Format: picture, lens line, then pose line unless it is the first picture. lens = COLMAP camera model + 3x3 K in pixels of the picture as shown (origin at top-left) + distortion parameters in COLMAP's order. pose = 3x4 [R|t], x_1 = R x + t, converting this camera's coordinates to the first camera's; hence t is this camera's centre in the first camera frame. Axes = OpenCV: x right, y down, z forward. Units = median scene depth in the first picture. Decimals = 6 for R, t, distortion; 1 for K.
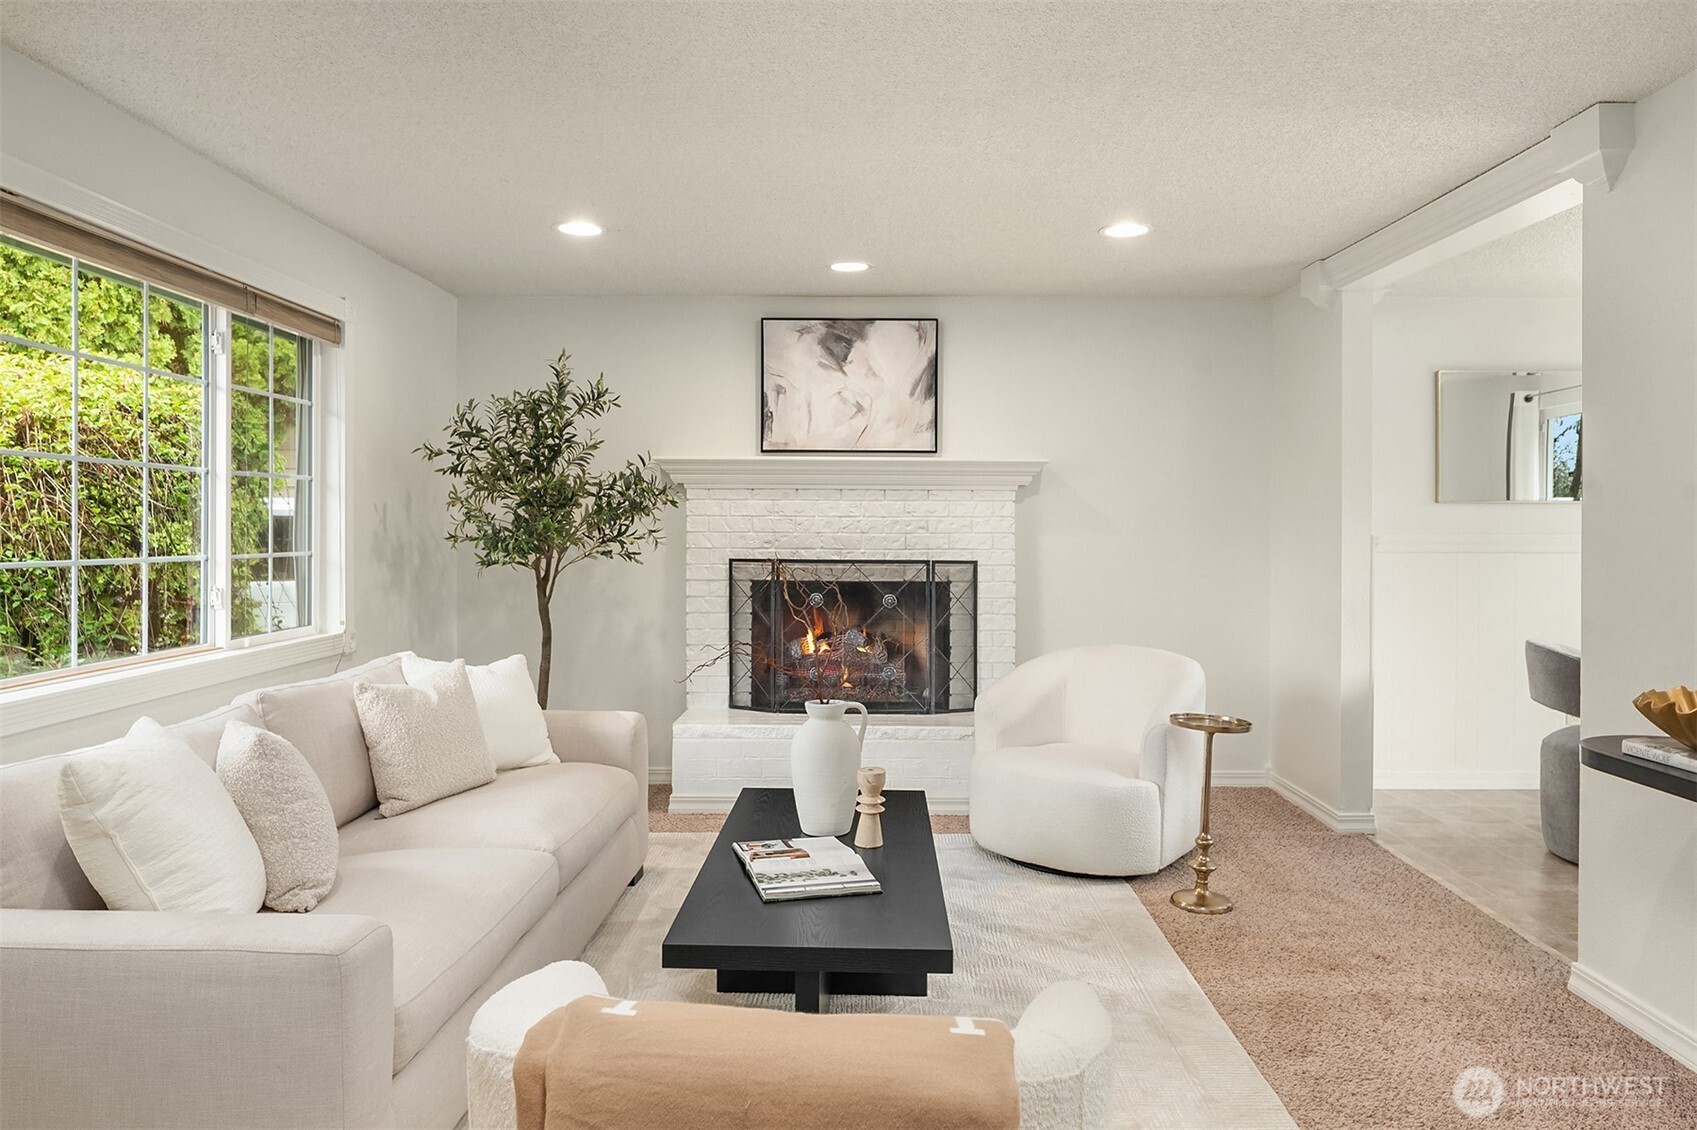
lens RADIAL K [[1107.3, 0, 848.5], [0, 1107.3, 565.0], [0, 0, 1]] dist [-0.001193, 0.000007]
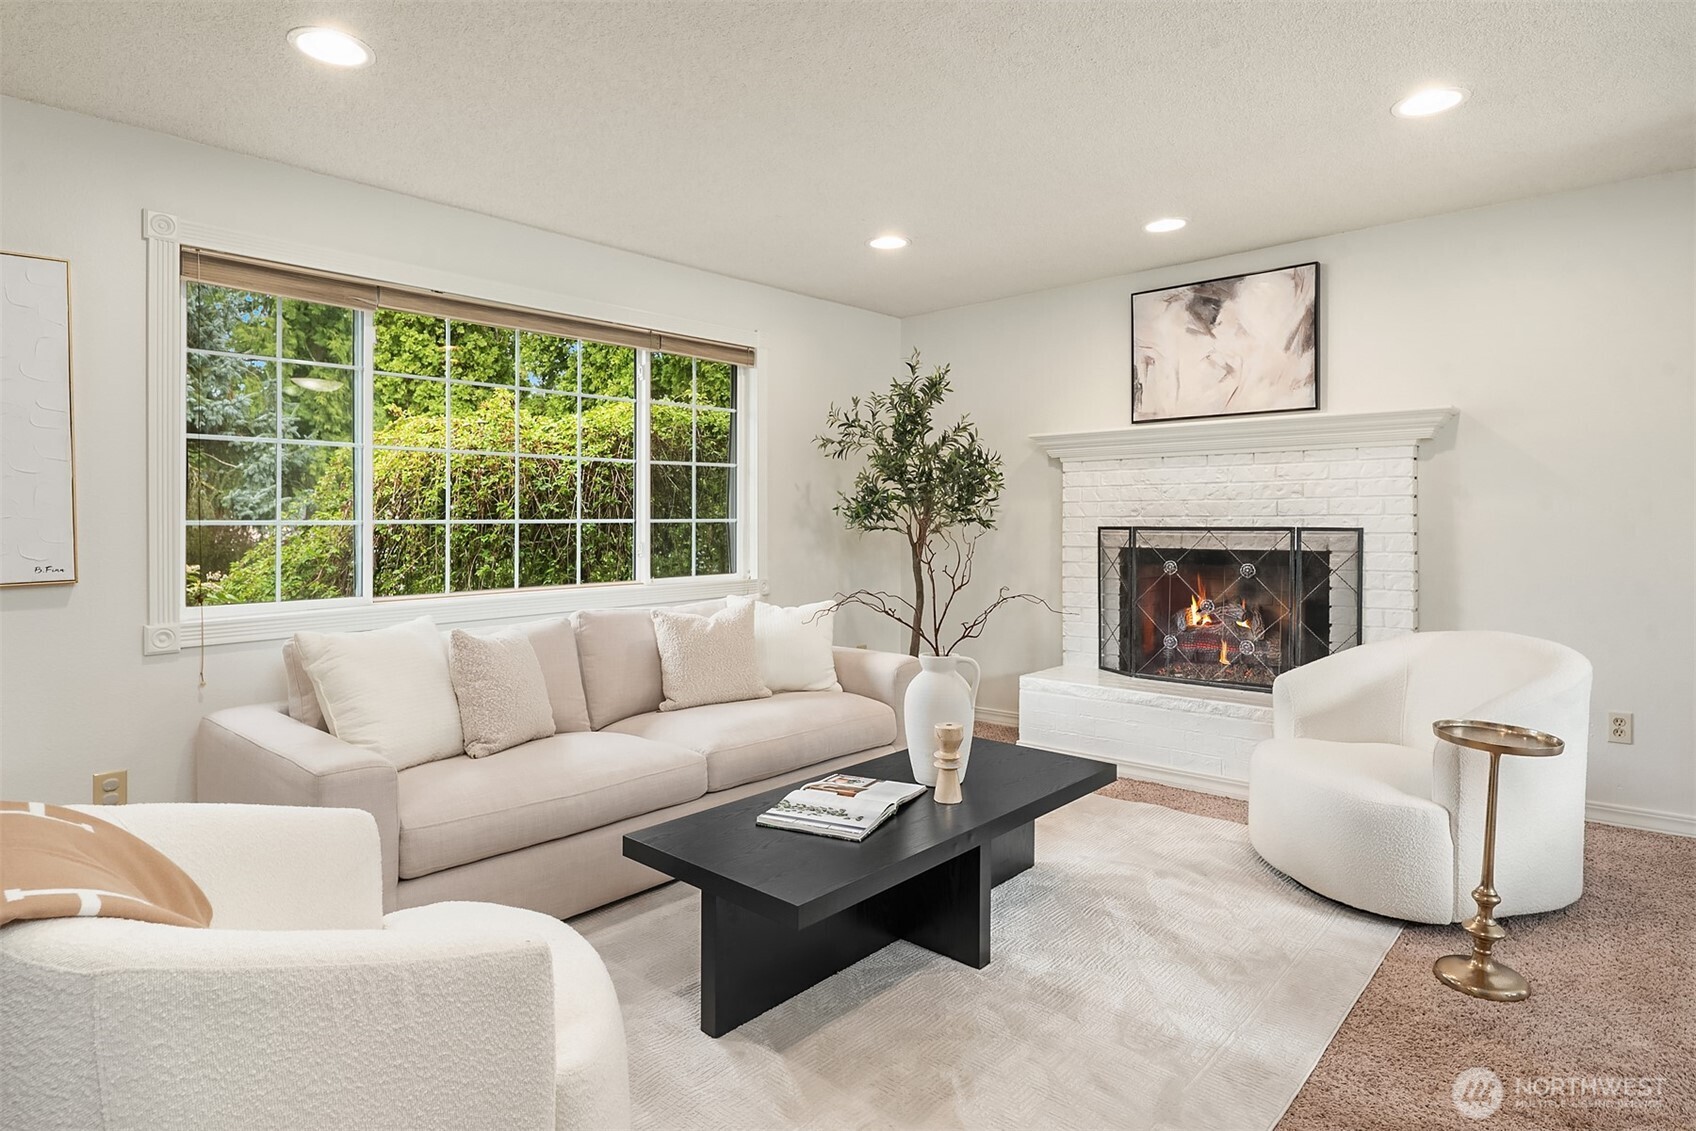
lens RADIAL K [[918.1, 0, 846.8], [0, 918.1, 536.4], [0, 0, 1]] dist [-0.002302, -0.001612]
pose [[0.756245, 0.002450, -0.654284, 0.283366], [-0.011433, 0.999890, -0.009470, 0.014502], [0.654188, 0.014642, 0.756190, 0.183184]]
